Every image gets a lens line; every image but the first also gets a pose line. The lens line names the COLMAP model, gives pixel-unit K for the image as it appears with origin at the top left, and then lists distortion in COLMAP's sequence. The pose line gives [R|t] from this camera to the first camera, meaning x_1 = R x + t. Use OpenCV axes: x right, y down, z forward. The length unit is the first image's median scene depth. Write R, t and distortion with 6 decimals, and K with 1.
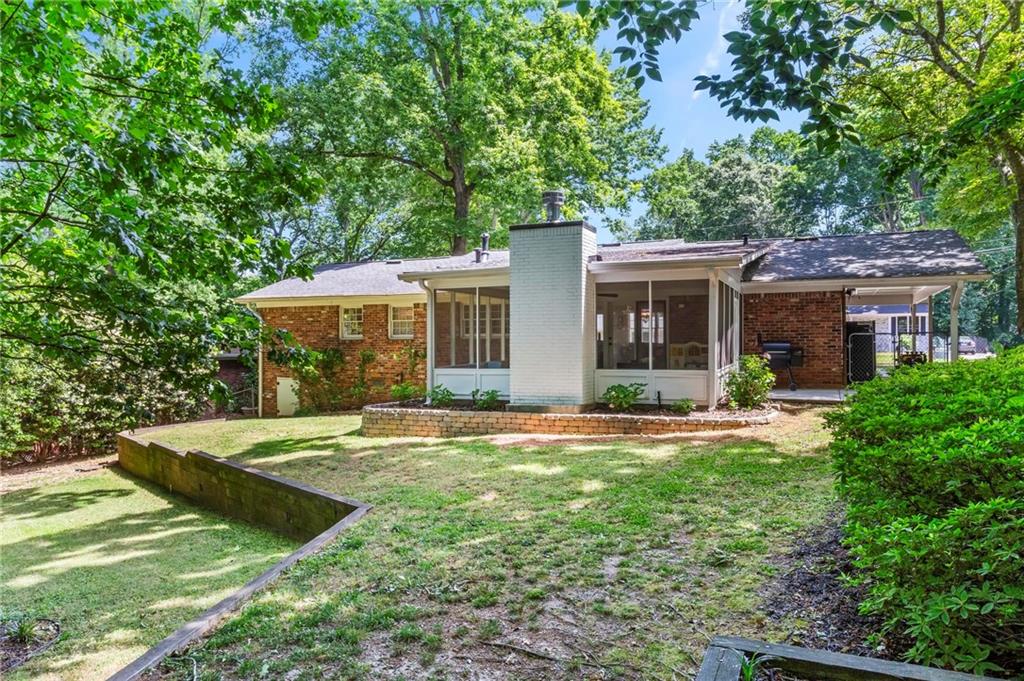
lens RADIAL K [[766.5, 0, 509.4], [0, 766.5, 351.0], [0, 0, 1]] dist [-0.004614, 0.004568]
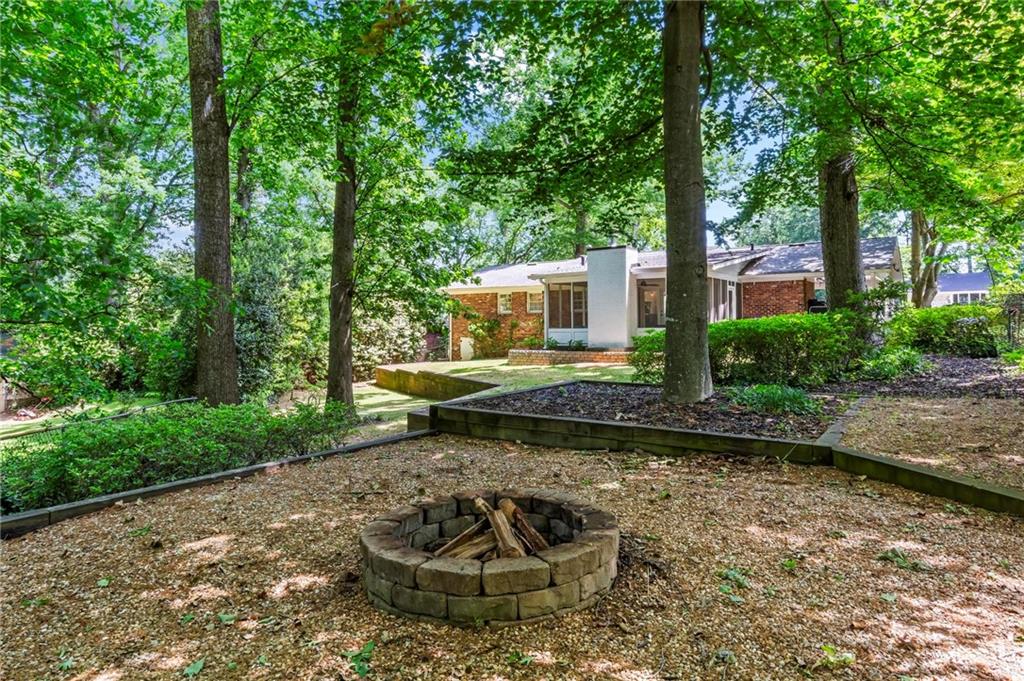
lens RADIAL K [[635.7, 0, 516.3], [0, 635.7, 334.7], [0, 0, 1]] dist [-0.005332, 0.000331]
pose [[0.980499, -0.001033, -0.196521, 0.109488], [0.003414, 0.999925, 0.011778, 0.018195], [0.196494, -0.012219, 0.980429, -0.420758]]
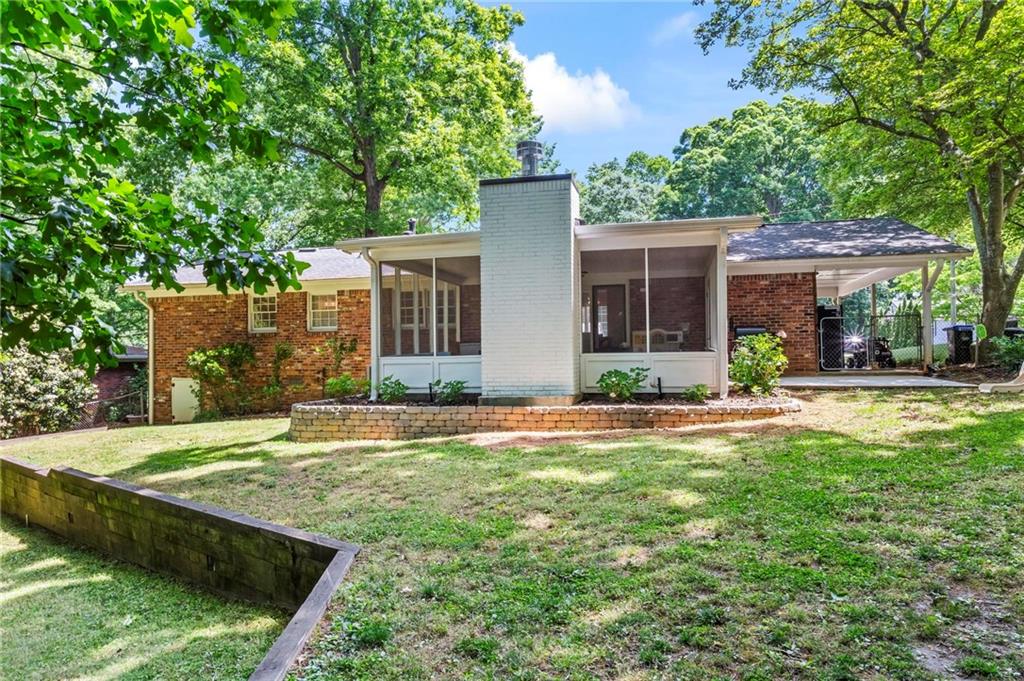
lens RADIAL K [[707.5, 0, 512.9], [0, 707.5, 347.6], [0, 0, 1]] dist [-0.007420, 0.021565]
pose [[0.986065, -0.007947, 0.166173, -0.078127], [0.011065, 0.999780, -0.017844, 0.026139], [-0.165995, 0.019434, 0.985935, 0.208198]]
